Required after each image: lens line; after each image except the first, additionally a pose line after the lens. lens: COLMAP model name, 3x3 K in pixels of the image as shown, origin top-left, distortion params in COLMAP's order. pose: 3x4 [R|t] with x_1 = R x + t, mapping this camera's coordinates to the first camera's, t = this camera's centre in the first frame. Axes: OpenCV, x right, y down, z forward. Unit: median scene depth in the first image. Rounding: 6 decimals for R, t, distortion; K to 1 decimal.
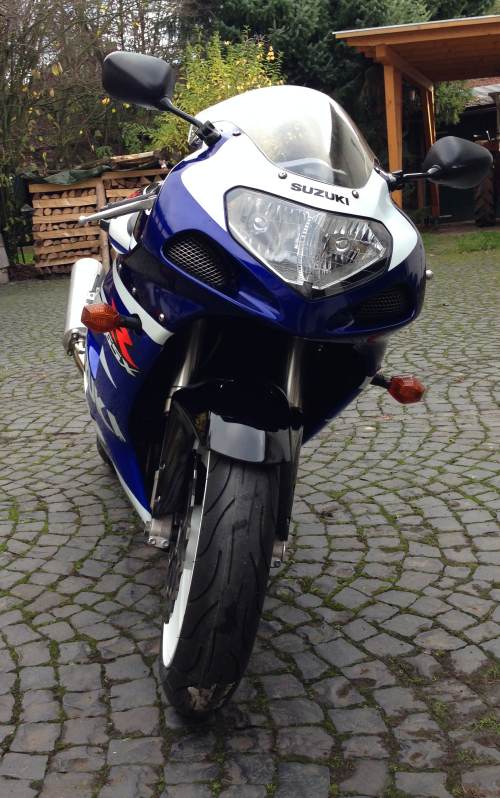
lens RADIAL K [[939.4, 0, 250.0], [0, 939.4, 358.7], [0, 0, 1]] dist [0.077776, -0.034464]
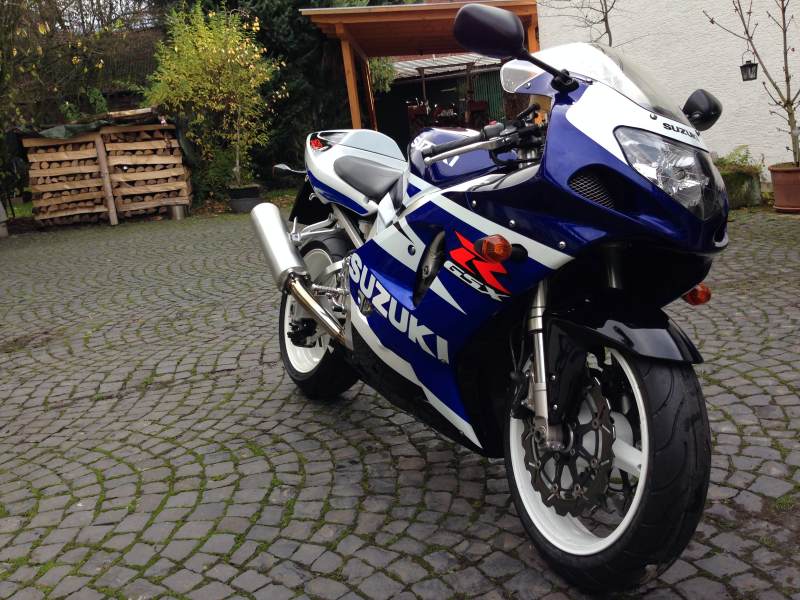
lens RADIAL K [[764.7, 0, 400.0], [0, 764.7, 300.0], [0, 0, 1]] dist [0.121808, -0.232654]
pose [[0.920033, -0.078895, 0.383816, -0.194994], [0.073267, 0.996882, 0.029288, -0.006134], [-0.384930, 0.001175, 0.922945, 0.073055]]
